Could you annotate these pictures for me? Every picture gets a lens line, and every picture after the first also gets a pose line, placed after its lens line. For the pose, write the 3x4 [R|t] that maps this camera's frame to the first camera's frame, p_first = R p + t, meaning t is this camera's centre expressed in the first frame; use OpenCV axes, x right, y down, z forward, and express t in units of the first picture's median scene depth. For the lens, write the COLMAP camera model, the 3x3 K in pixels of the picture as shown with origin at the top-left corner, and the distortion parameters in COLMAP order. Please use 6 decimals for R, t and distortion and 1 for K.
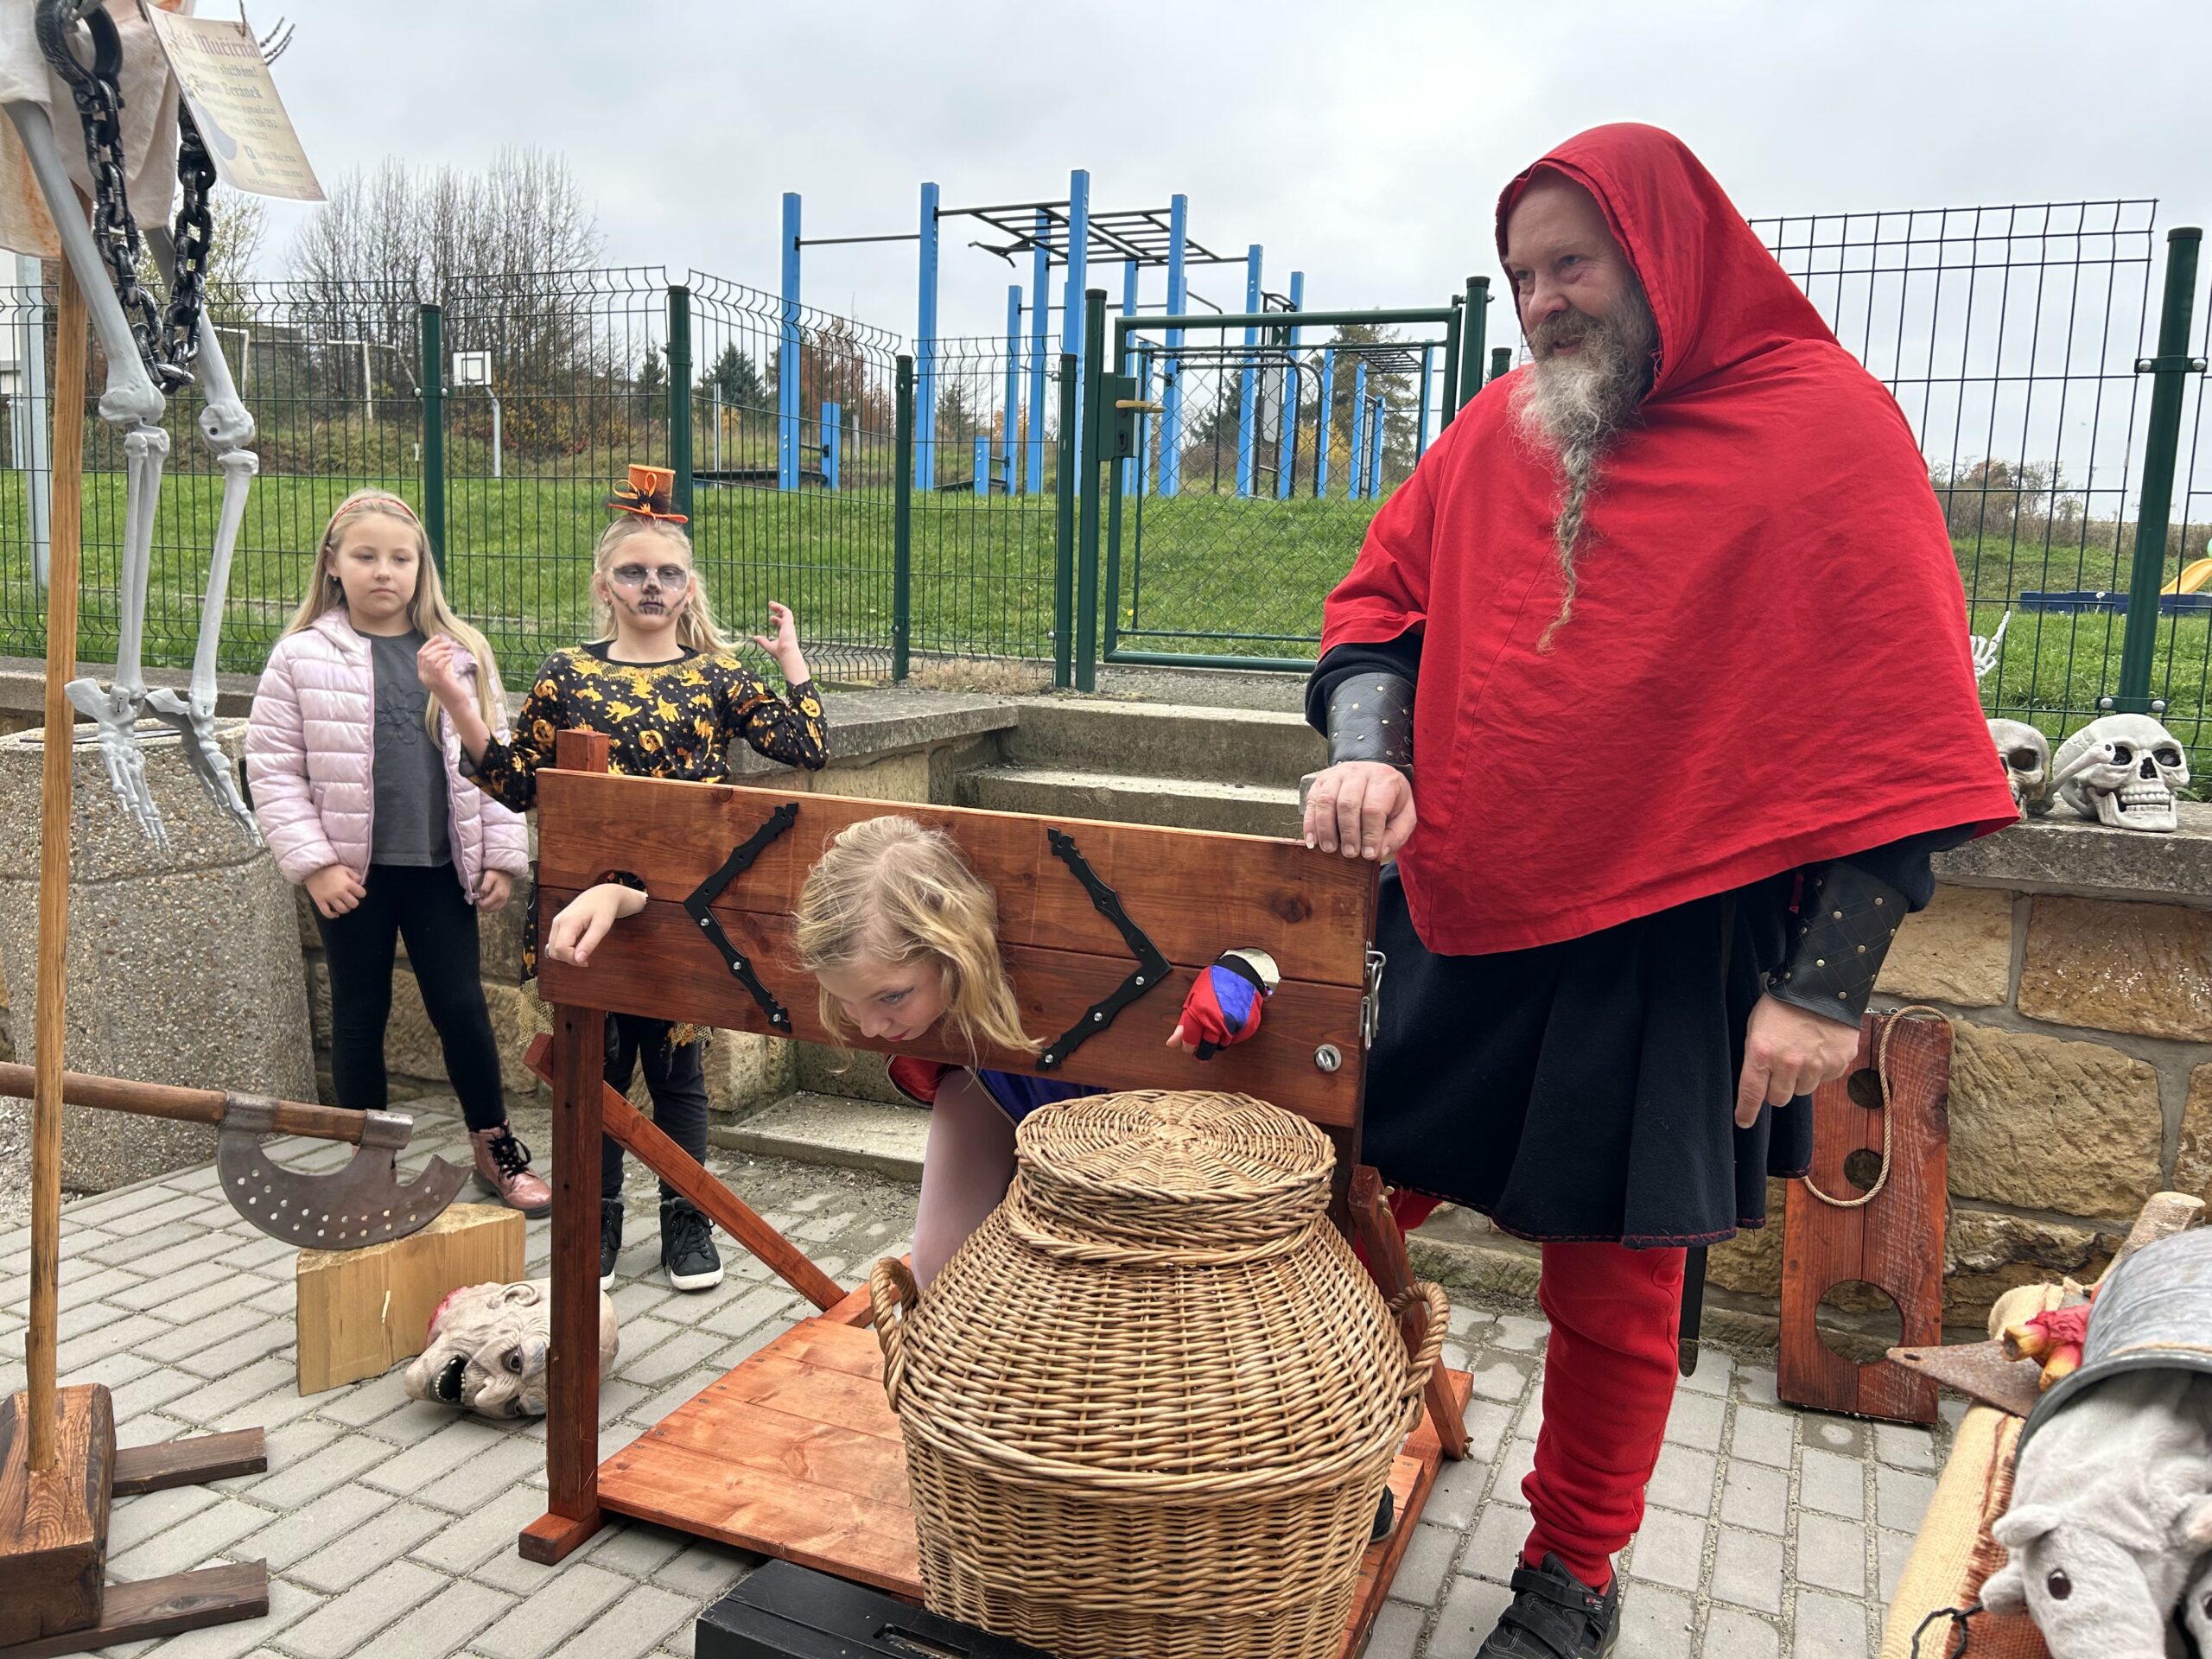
lens RADIAL K [[1743.5, 0, 1106.0], [0, 1743.5, 829.5], [0, 0, 1]] dist [0.116700, -0.129290]
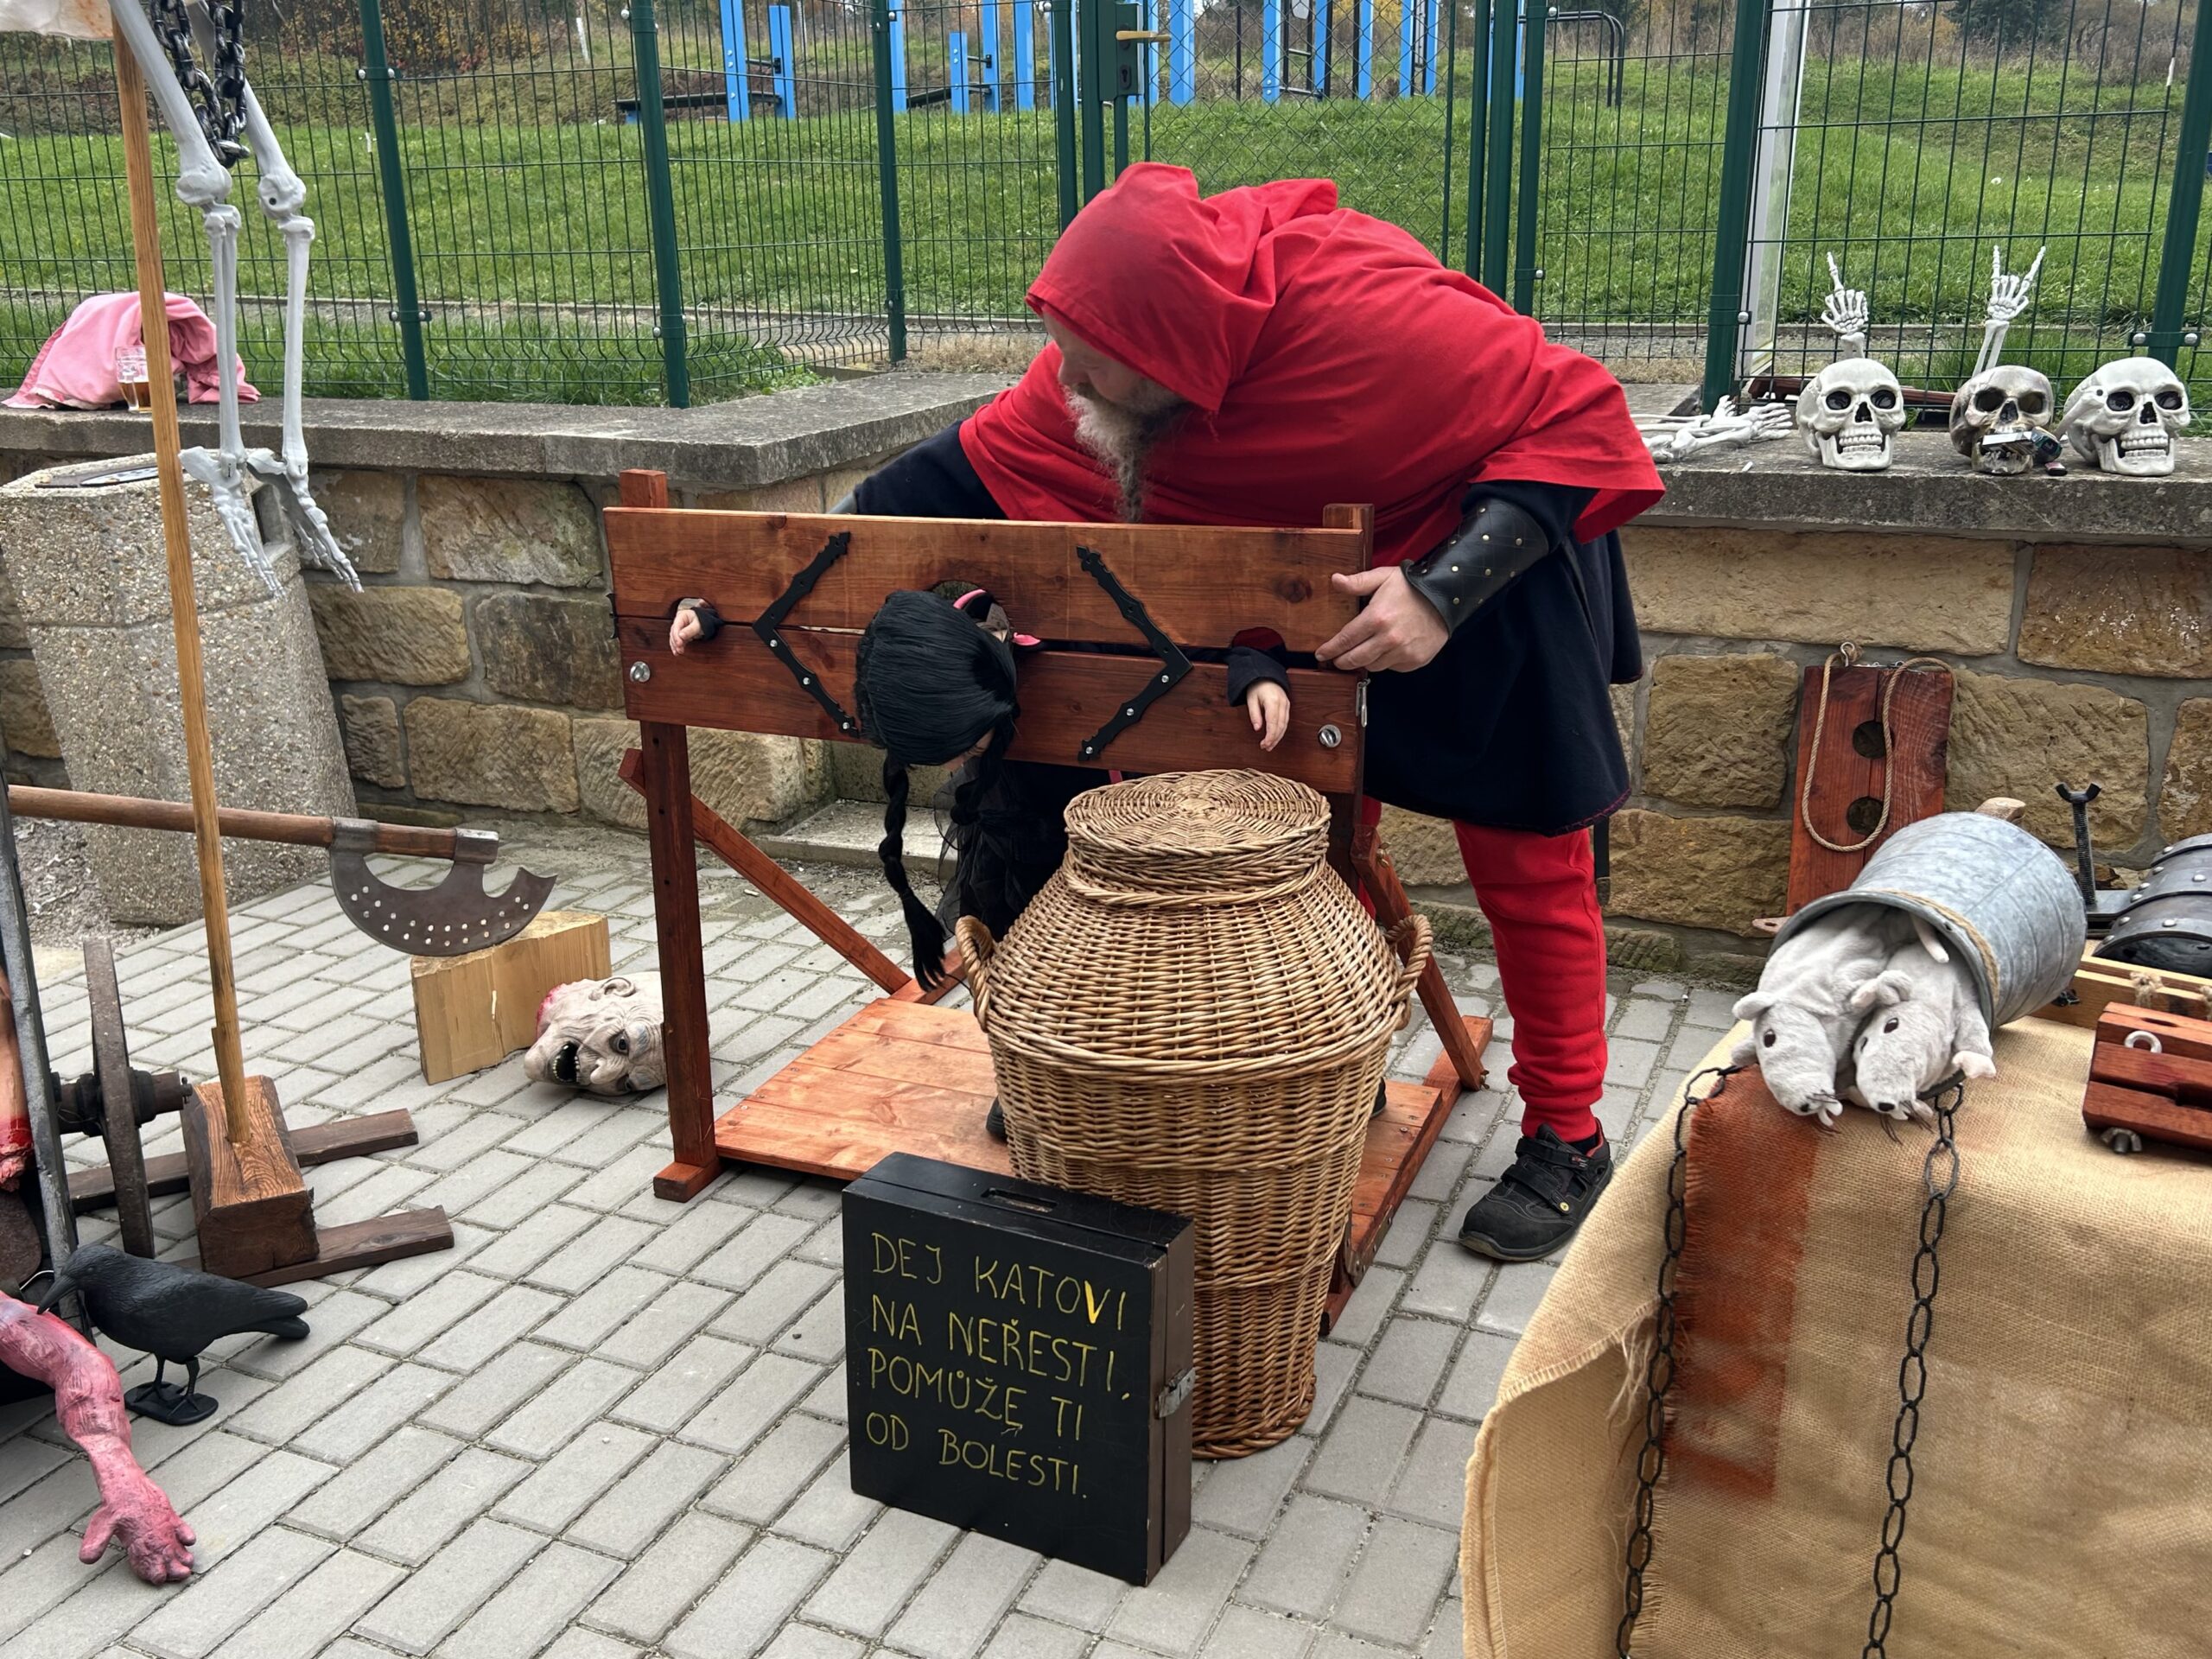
lens RADIAL K [[1932.3, 0, 1106.0], [0, 1932.3, 829.5], [0, 0, 1]] dist [0.008070, -0.017096]
pose [[0.998587, -0.049239, -0.020004, 0.000305], [0.051876, 0.984849, 0.165474, -0.017975], [0.011554, -0.166278, 0.986011, -0.177613]]
